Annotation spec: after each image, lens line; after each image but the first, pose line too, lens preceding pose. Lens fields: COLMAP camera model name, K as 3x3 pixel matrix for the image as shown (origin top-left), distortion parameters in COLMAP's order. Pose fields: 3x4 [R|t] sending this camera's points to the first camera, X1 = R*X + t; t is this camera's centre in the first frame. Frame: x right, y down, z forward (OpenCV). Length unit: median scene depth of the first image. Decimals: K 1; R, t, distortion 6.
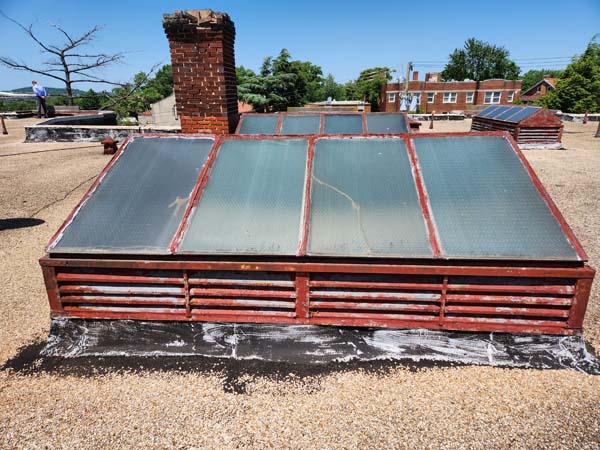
lens RADIAL K [[390.4, 0, 299.5], [0, 390.4, 228.9], [0, 0, 1]] dist [0.037540, -0.029287]
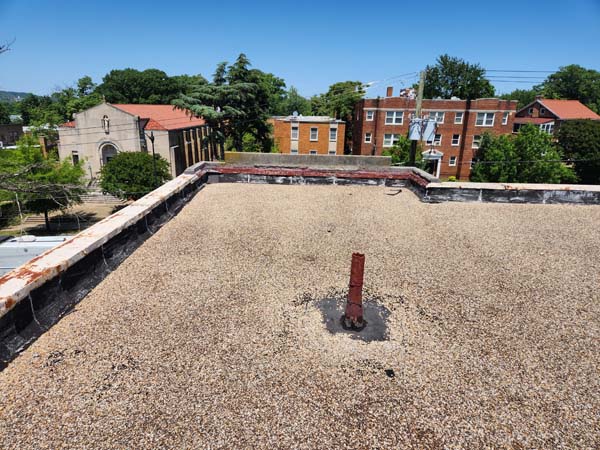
lens RADIAL K [[390.4, 0, 297.4], [0, 390.4, 223.4], [0, 0, 1]] dist [0.037540, -0.029287]
pose [[0.995801, 0.004727, 0.091420, 0.003058], [-0.001020, 0.999177, -0.040553, -0.060917], [-0.091536, 0.040290, 0.994986, 0.165457]]
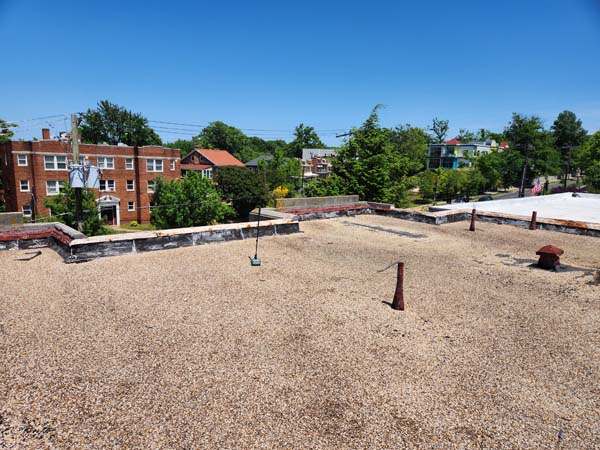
lens RADIAL K [[390.4, 0, 299.0], [0, 390.4, 230.6], [0, 0, 1]] dist [0.037540, -0.029287]
pose [[0.652570, -0.096271, 0.751587, 0.011653], [0.203673, 0.977678, -0.051609, -0.062411], [-0.729842, 0.186757, 0.657611, 0.166956]]
